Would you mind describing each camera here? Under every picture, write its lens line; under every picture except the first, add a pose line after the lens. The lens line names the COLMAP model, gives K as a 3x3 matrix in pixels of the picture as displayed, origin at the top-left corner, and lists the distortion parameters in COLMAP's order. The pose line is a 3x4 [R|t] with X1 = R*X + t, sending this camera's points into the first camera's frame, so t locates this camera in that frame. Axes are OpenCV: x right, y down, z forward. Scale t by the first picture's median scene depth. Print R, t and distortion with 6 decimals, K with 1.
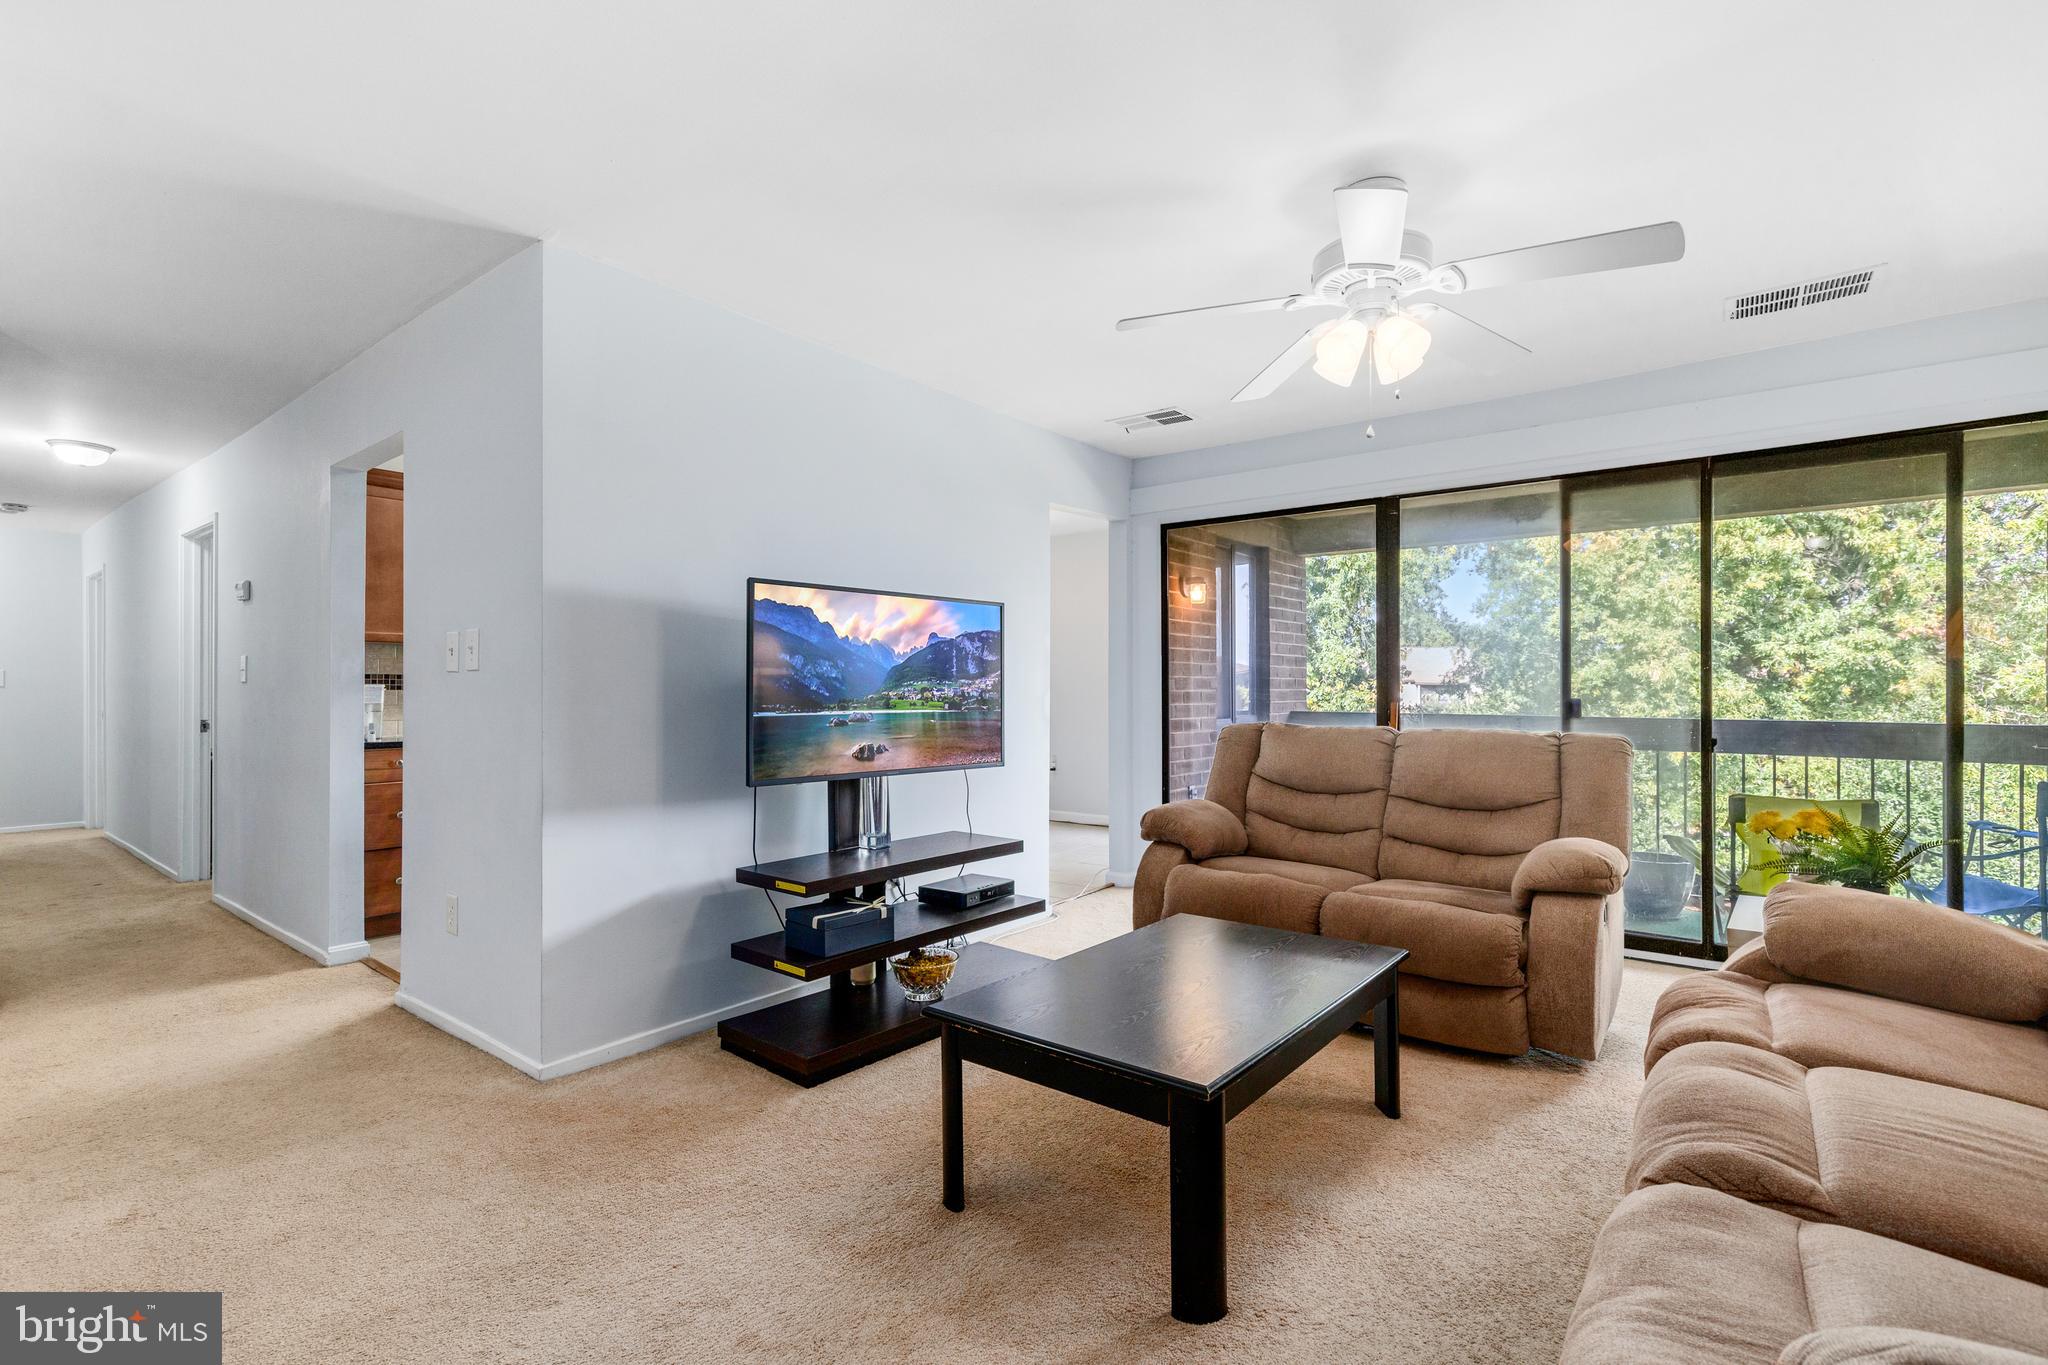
lens RADIAL K [[919.7, 0, 1021.9], [0, 919.7, 687.4], [0, 0, 1]] dist [-0.000790, 0.001332]
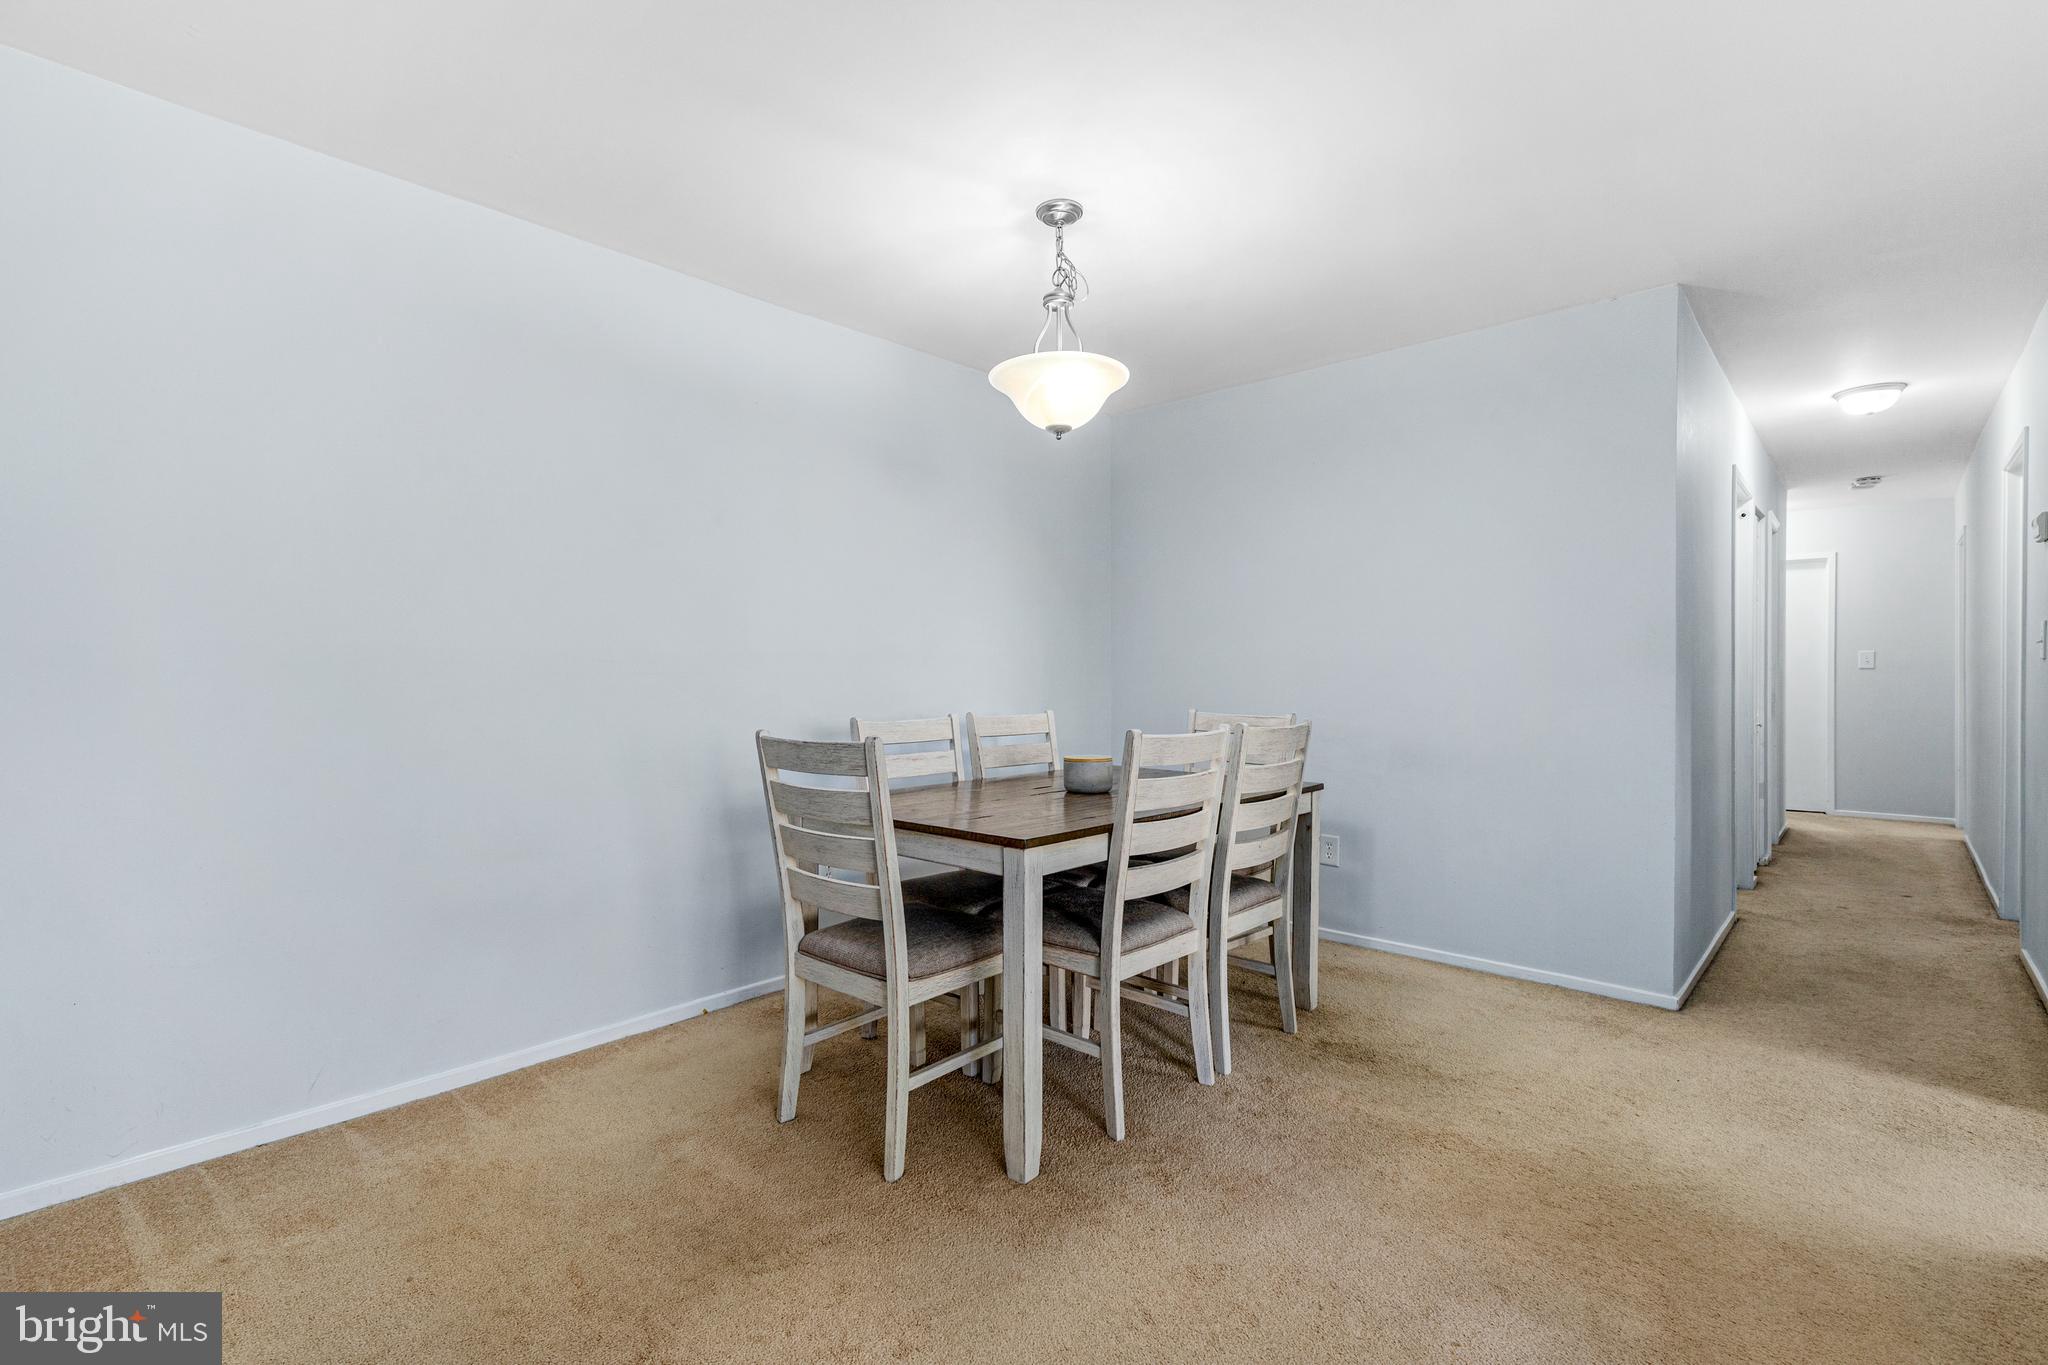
lens RADIAL K [[919.7, 0, 1021.9], [0, 919.7, 687.4], [0, 0, 1]] dist [-0.000790, 0.001332]
pose [[-0.091571, 0.009061, -0.995757, -0.077974], [0.008902, 0.999926, 0.008280, 0.004274], [0.995759, -0.008106, -0.091645, 0.276688]]
